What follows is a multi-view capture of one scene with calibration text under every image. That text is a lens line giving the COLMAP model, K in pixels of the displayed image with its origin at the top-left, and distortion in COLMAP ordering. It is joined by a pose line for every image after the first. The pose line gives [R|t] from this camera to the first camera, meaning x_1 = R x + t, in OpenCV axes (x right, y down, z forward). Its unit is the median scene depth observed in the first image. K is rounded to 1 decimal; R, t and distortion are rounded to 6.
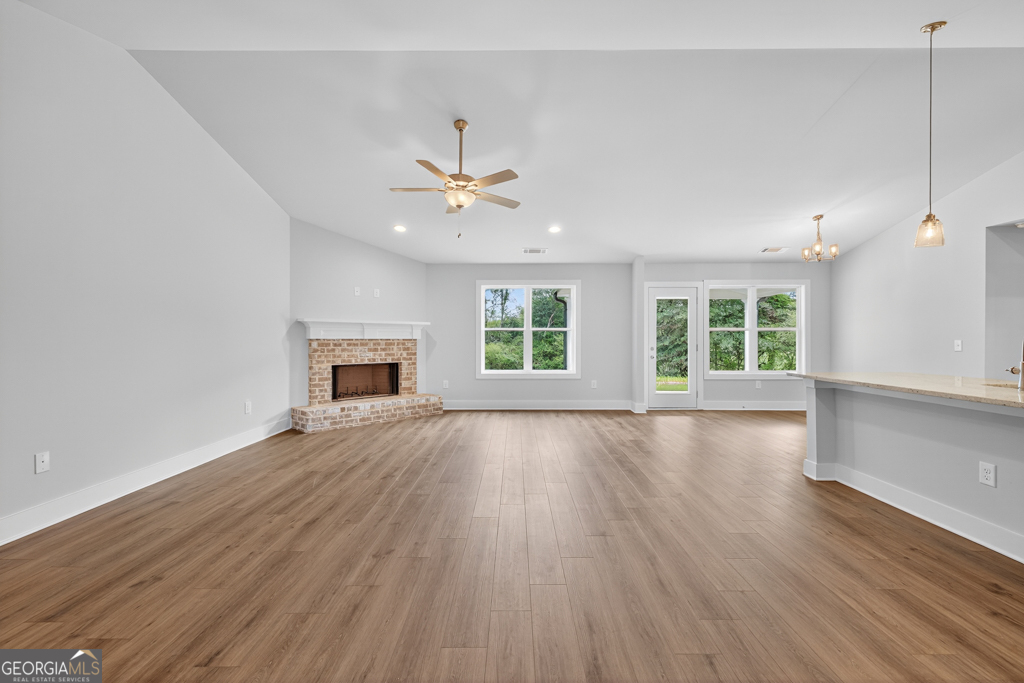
lens RADIAL K [[431.4, 0, 513.9], [0, 431.4, 340.7], [0, 0, 1]] dist [0.009000, -0.000138]
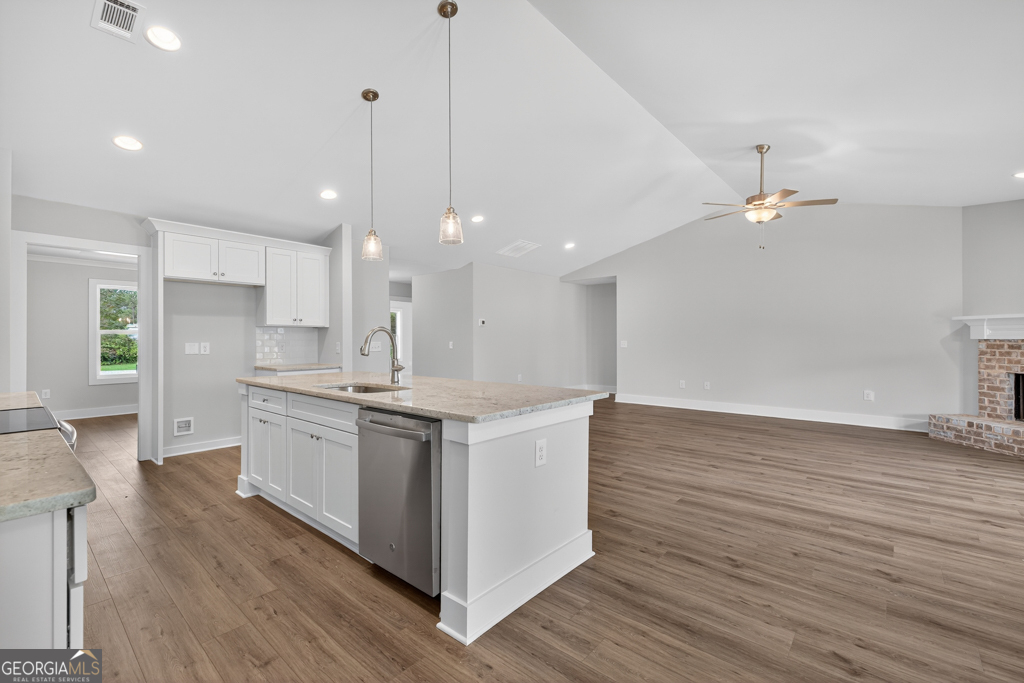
lens RADIAL K [[437.7, 0, 513.6], [0, 437.7, 339.0], [0, 0, 1]] dist [0.006883, -0.000685]
pose [[-0.652759, -0.000279, -0.757566, 0.756068], [-0.001782, 0.999998, 0.001168, -0.003990], [0.757564, 0.002112, -0.652758, 0.817830]]
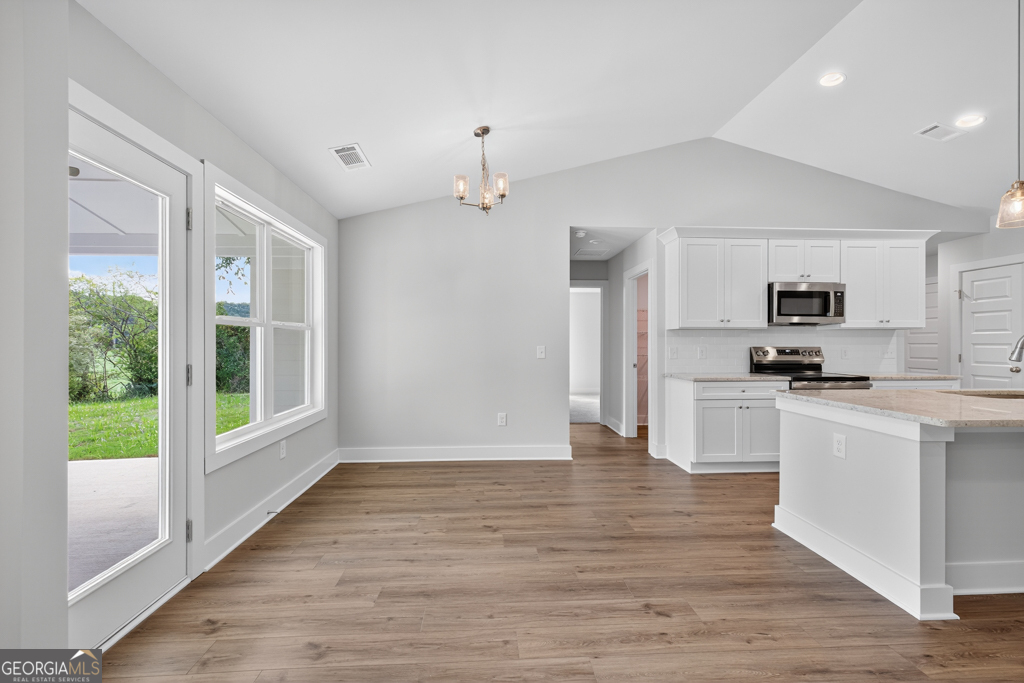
lens RADIAL K [[428.7, 0, 509.6], [0, 428.7, 343.2], [0, 0, 1]] dist [0.001710, -0.000005]
pose [[-0.063115, -0.000067, 0.998006, 0.129334], [0.004792, 0.999988, 0.000371, -0.006189], [-0.997995, 0.004806, -0.063114, 0.921687]]
